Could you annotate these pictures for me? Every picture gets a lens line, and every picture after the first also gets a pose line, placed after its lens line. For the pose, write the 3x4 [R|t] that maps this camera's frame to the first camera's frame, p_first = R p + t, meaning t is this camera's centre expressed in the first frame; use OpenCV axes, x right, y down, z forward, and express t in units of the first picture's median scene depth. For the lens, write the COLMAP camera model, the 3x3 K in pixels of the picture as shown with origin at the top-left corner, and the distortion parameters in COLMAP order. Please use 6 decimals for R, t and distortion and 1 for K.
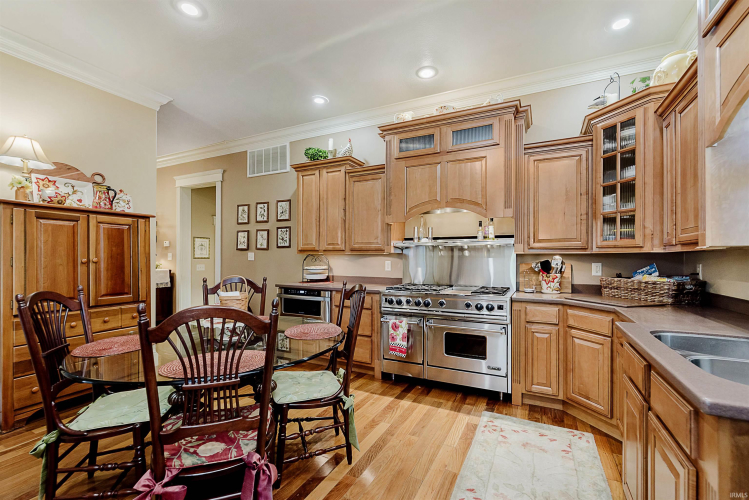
lens RADIAL K [[323.5, 0, 377.2], [0, 323.5, 255.9], [0, 0, 1]] dist [0.004268, 0.000184]
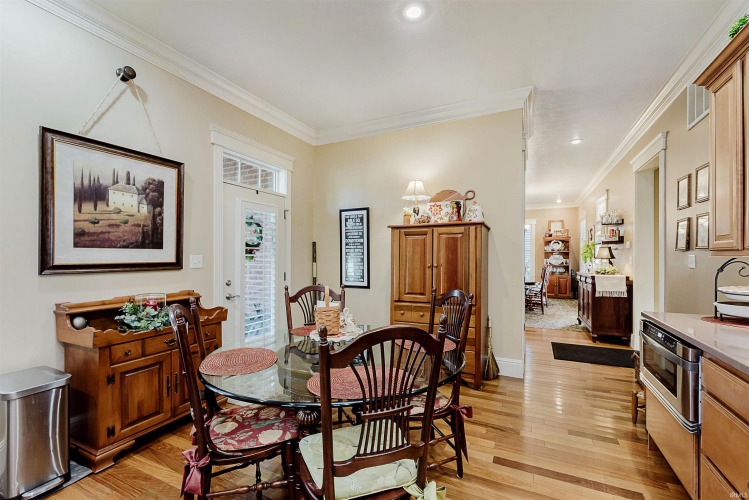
lens RADIAL K [[323.5, 0, 377.2], [0, 323.5, 254.5], [0, 0, 1]] dist [0.004268, 0.000184]
pose [[0.023393, -0.008278, -0.999692, 0.349751], [0.005579, 0.999951, -0.008150, -0.018184], [0.999711, -0.005387, 0.023438, 0.756063]]
